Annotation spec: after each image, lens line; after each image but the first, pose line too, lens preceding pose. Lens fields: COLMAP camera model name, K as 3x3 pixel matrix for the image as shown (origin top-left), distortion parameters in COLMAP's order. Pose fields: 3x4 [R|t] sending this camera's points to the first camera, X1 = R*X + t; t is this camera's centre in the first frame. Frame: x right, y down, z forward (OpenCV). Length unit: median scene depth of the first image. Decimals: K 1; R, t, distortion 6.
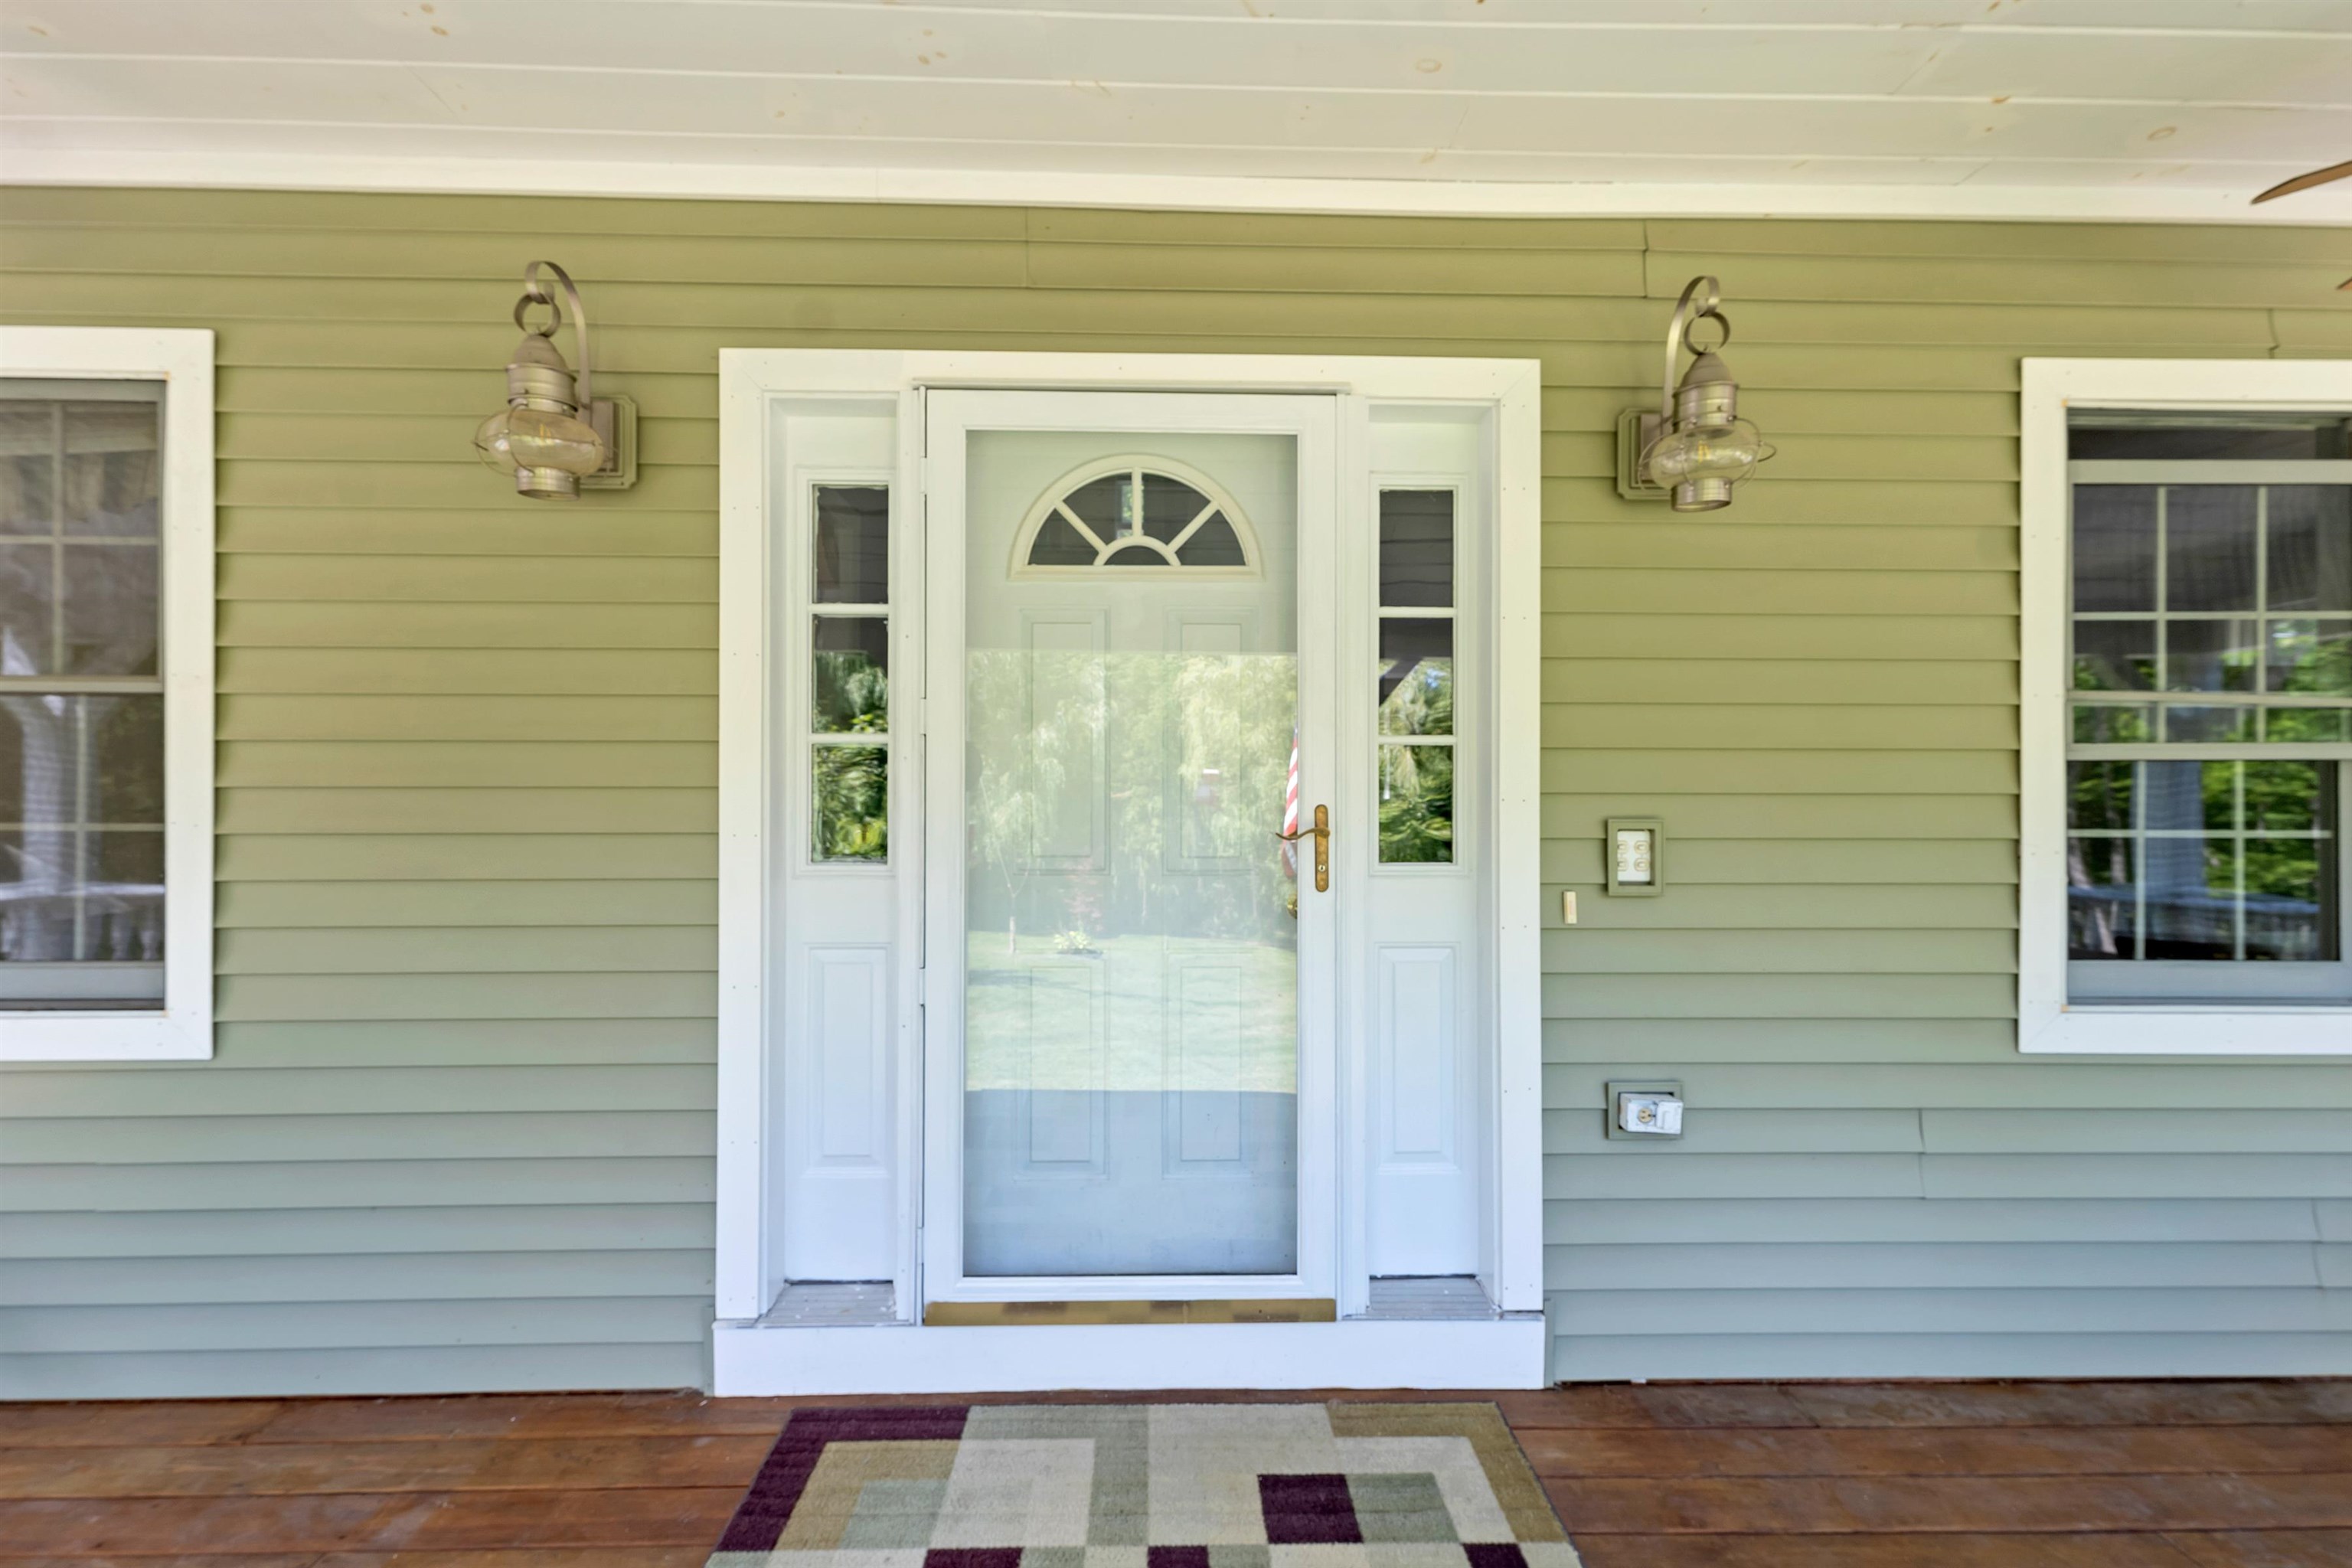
lens RADIAL K [[991.9, 0, 1162.0], [0, 991.9, 798.9], [0, 0, 1]] dist [-0.000433, 0.004075]
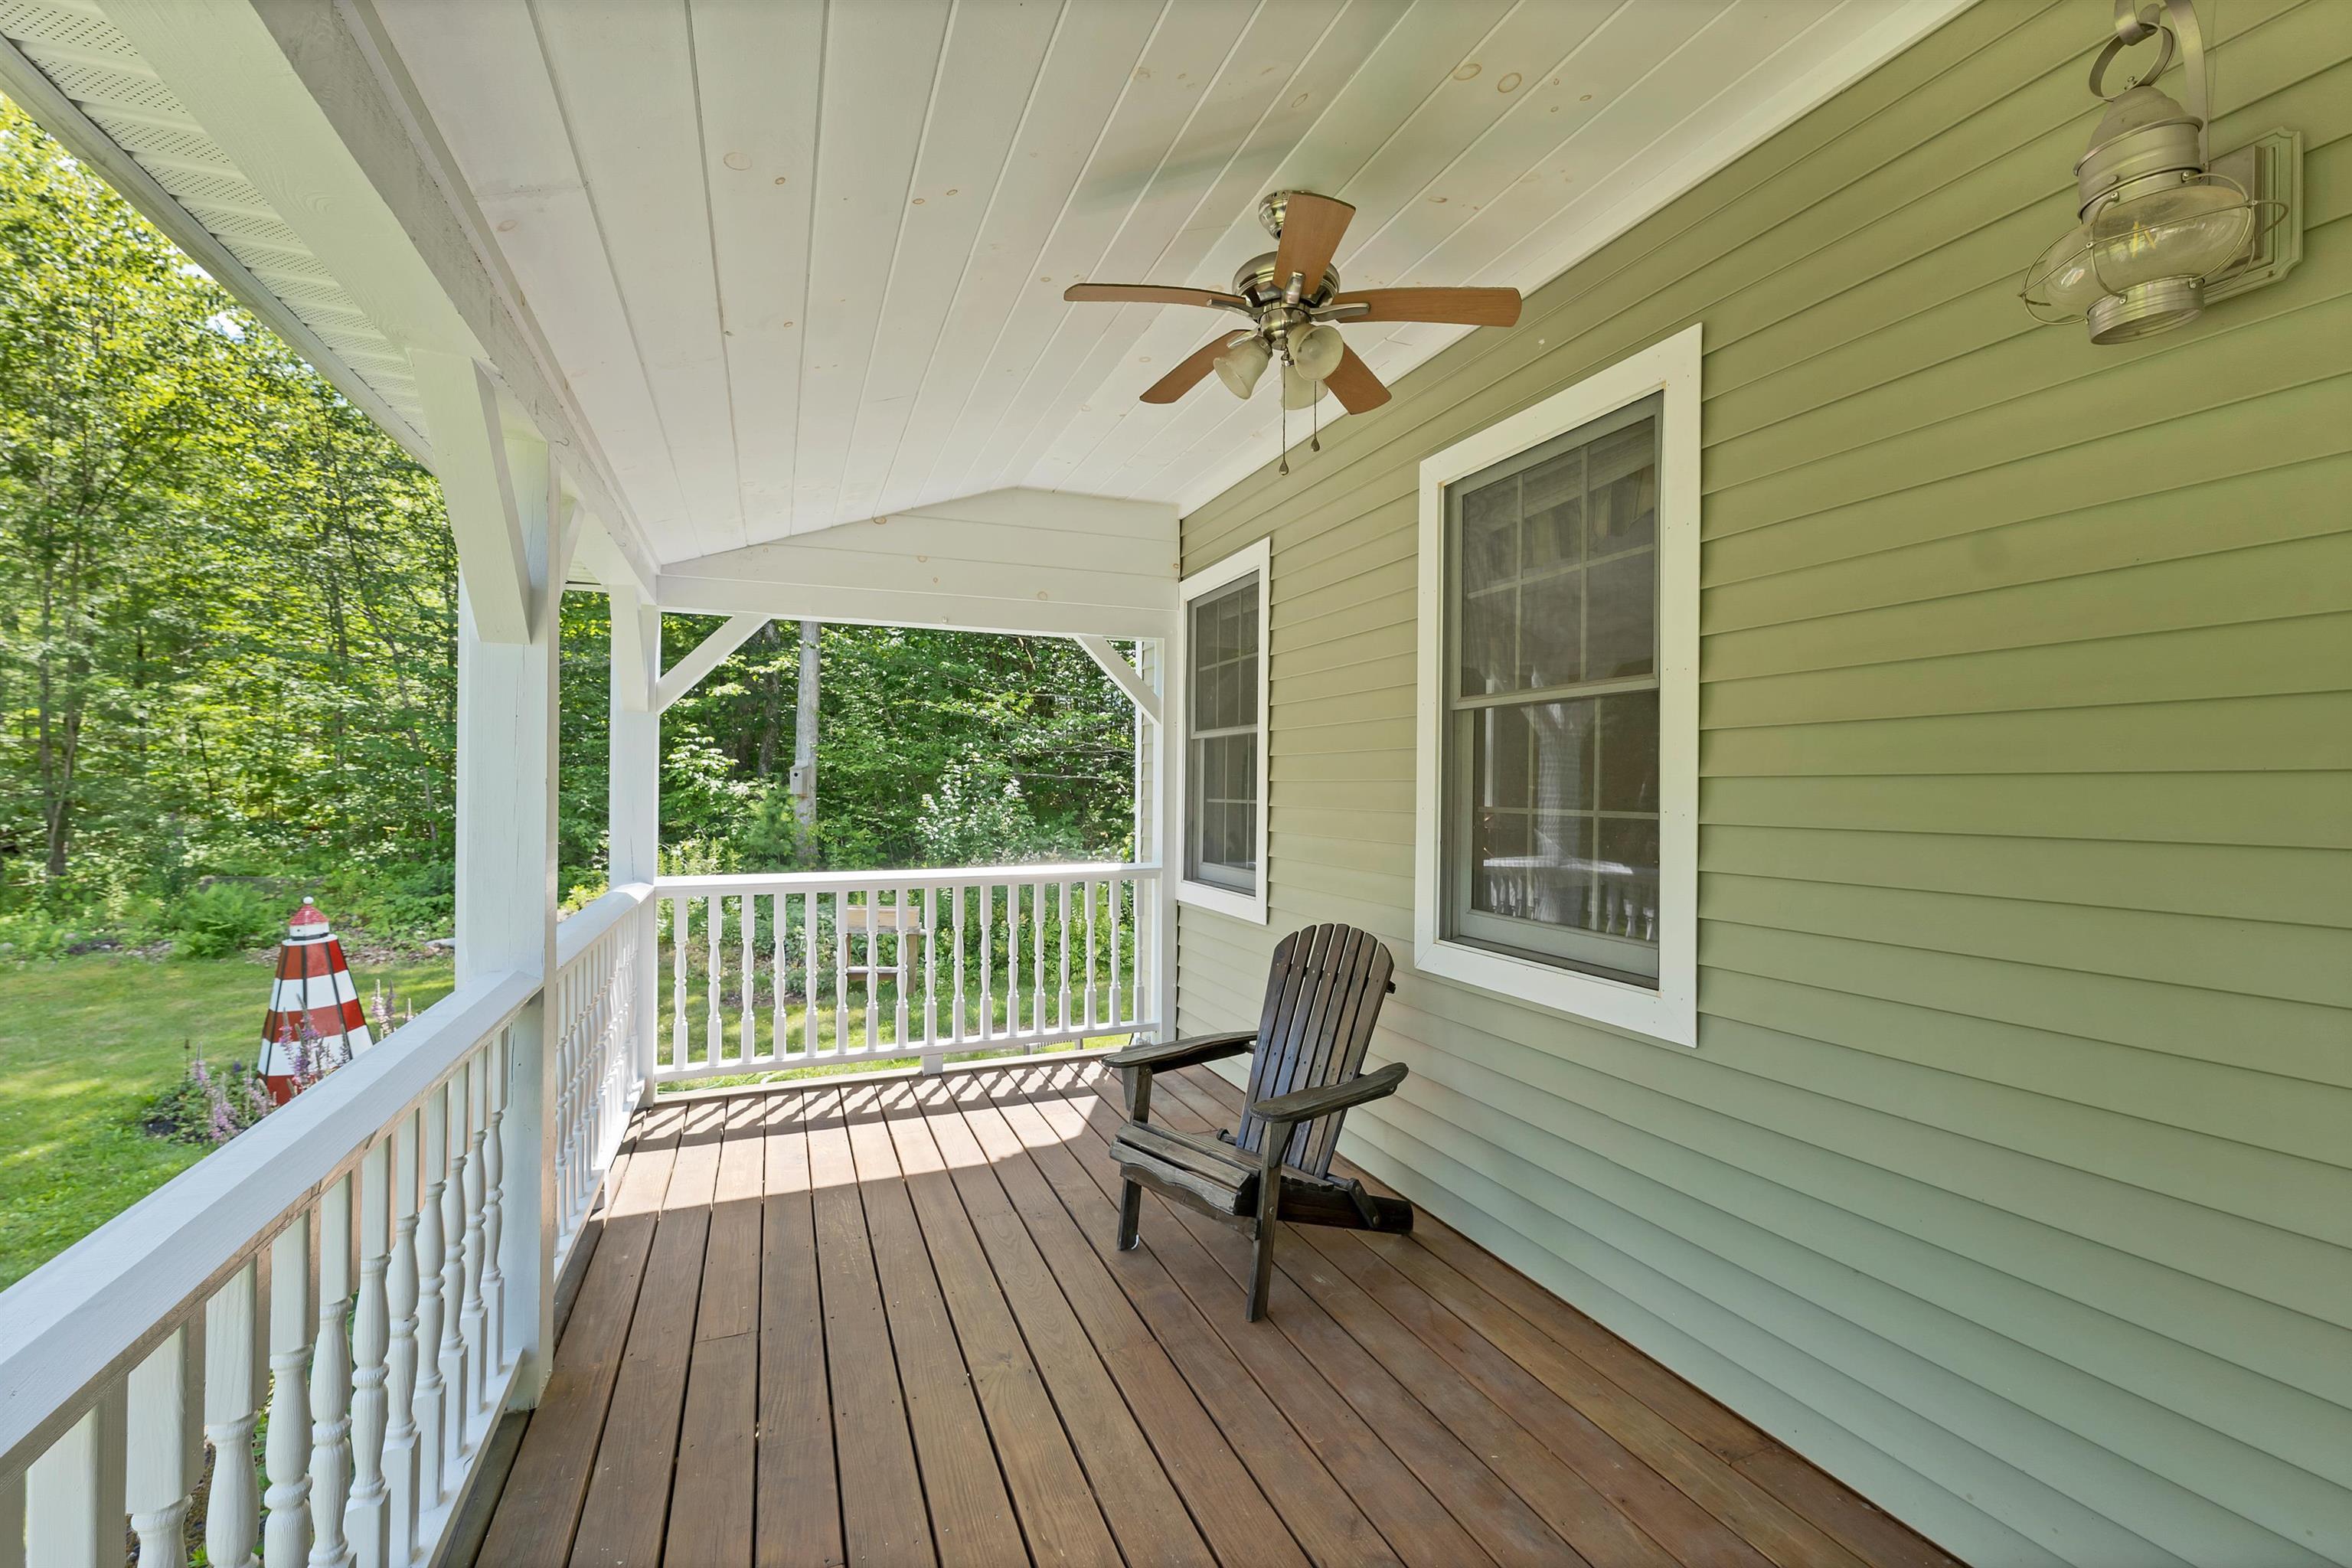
lens RADIAL K [[991.9, 0, 1162.0], [0, 991.9, 798.9], [0, 0, 1]] dist [-0.000433, 0.004075]
pose [[0.353239, 0.007063, -0.935507, -0.210523], [-0.005208, 0.999971, 0.005583, 0.007852], [0.935519, 0.002900, 0.353265, 0.143173]]
